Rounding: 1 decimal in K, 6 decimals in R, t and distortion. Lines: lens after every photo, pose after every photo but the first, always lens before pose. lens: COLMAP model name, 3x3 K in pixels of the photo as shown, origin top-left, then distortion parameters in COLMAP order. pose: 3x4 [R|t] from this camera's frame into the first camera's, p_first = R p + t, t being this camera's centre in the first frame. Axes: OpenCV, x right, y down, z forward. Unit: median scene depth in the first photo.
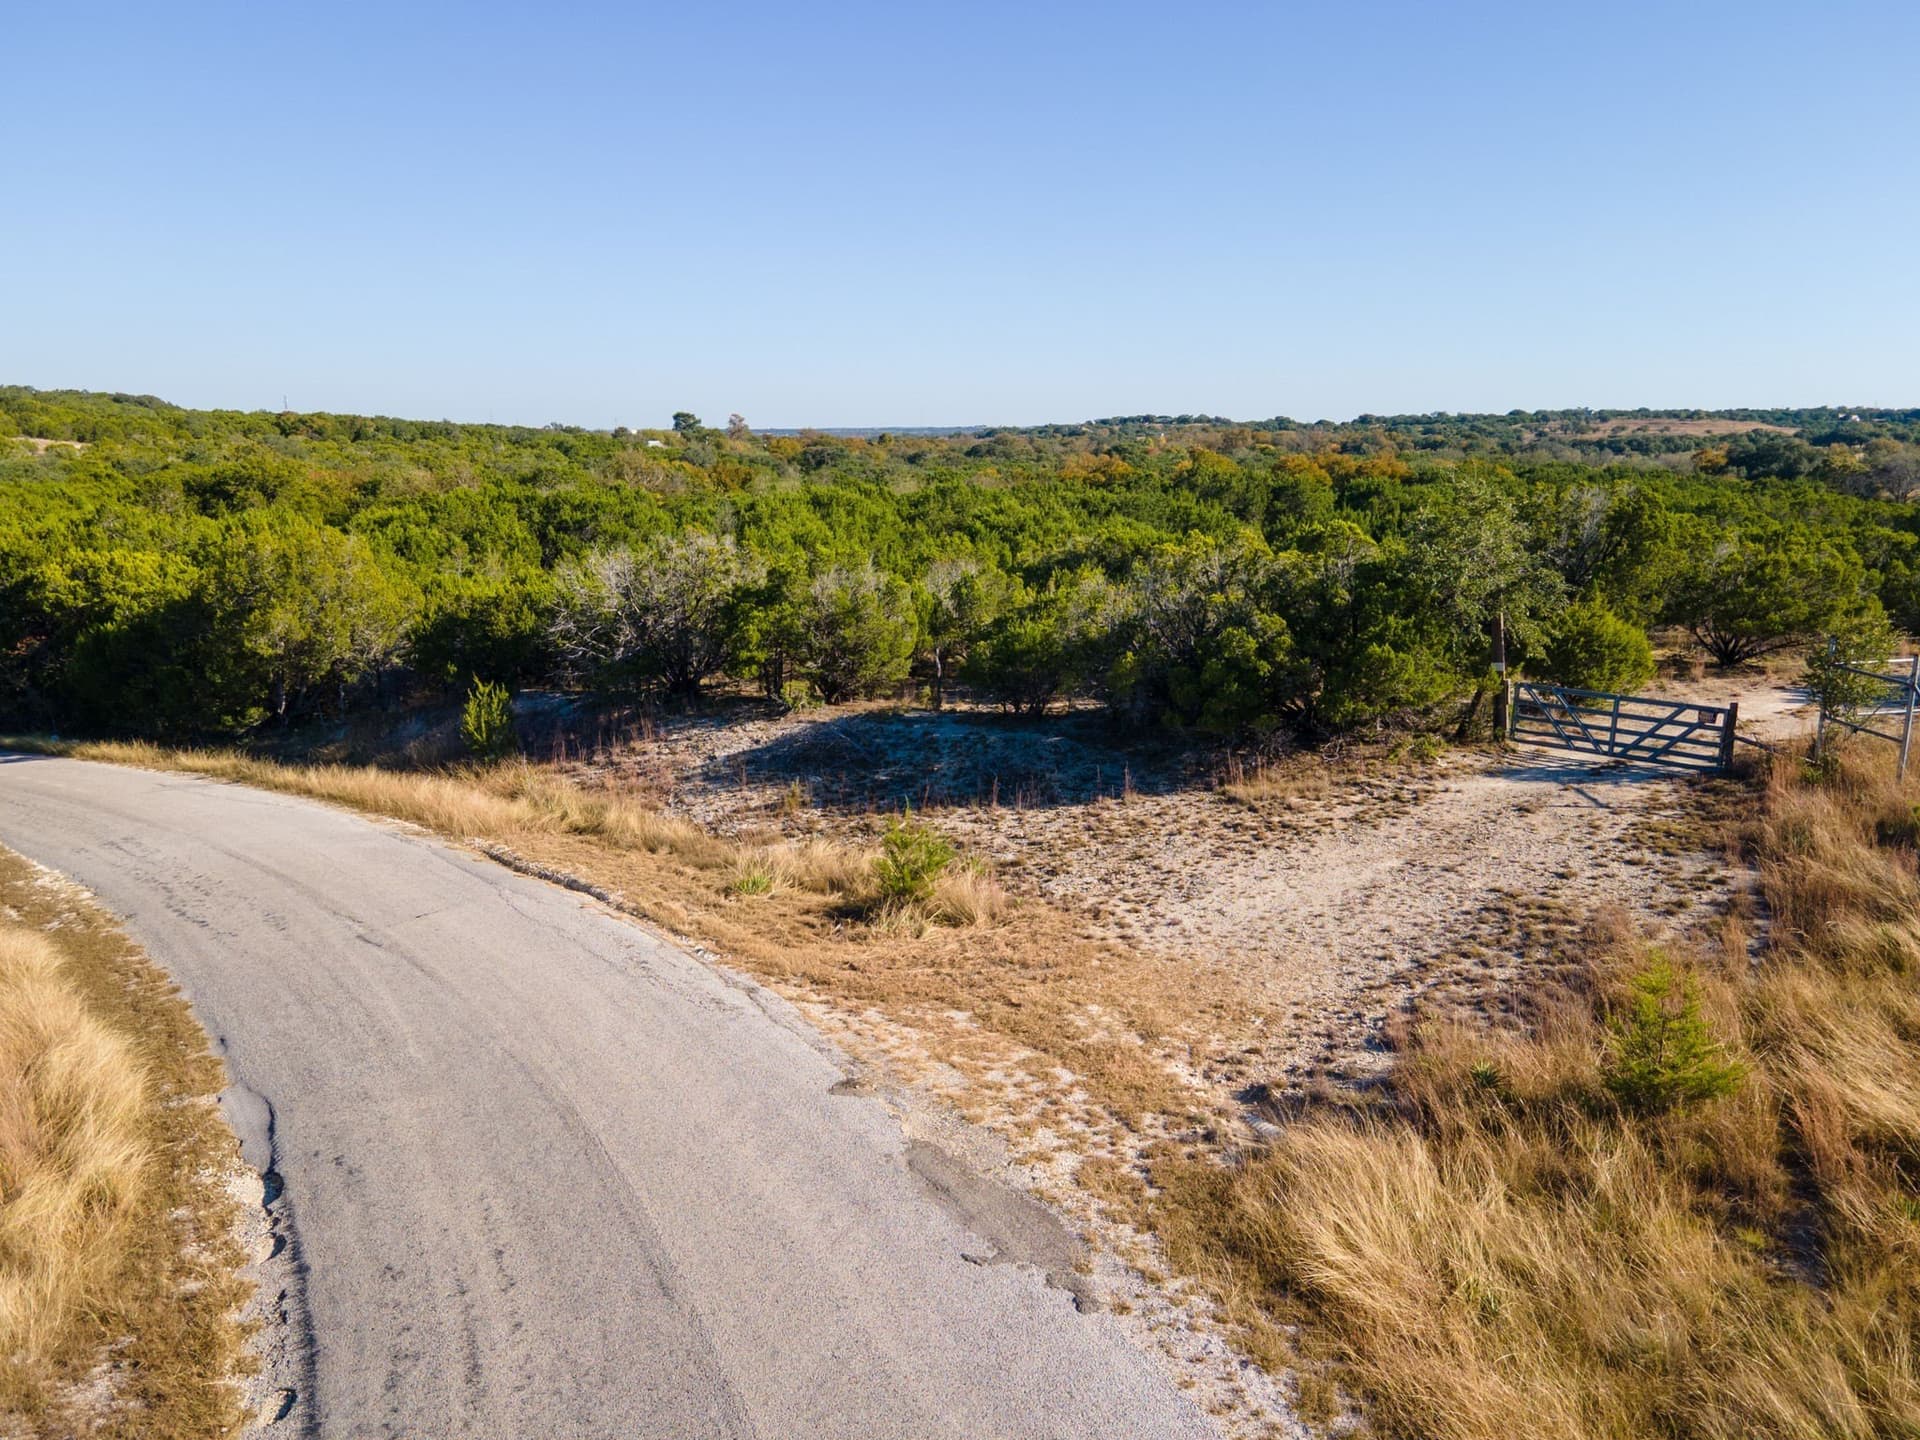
lens RADIAL K [[1406.9, 0, 971.7], [0, 1406.9, 712.0], [0, 0, 1]] dist [0.002046, 0.078720]
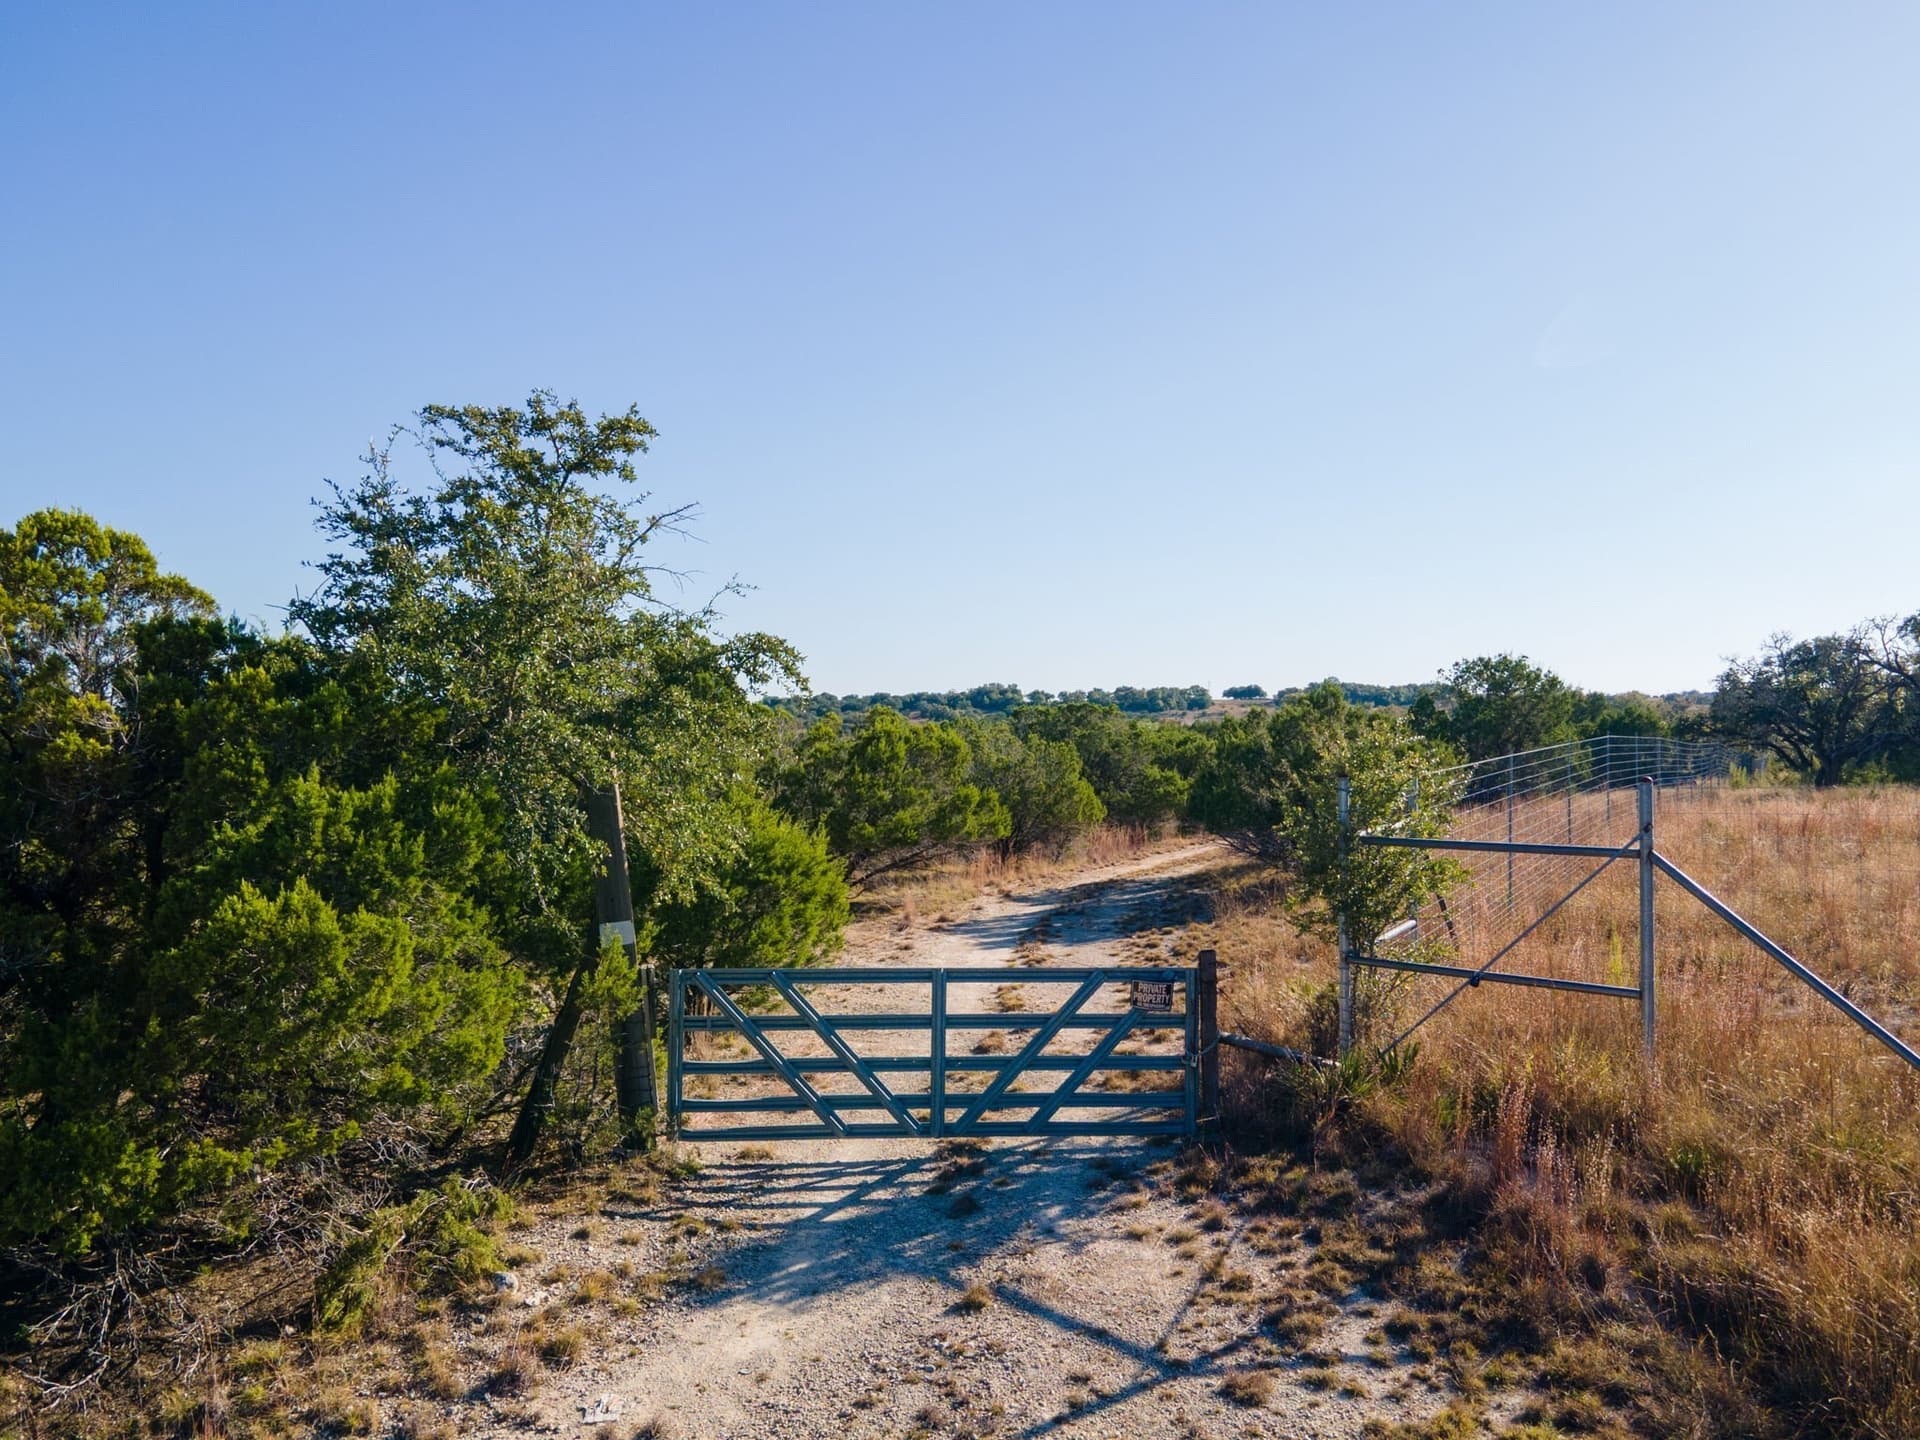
lens RADIAL K [[1406.9, 0, 971.7], [0, 1406.9, 712.0], [0, 0, 1]] dist [0.002046, 0.078720]
pose [[0.707180, 0.000561, 0.707033, 0.195644], [0.145531, 0.978471, -0.146338, -0.022883], [-0.691894, 0.206382, 0.691874, 0.716587]]
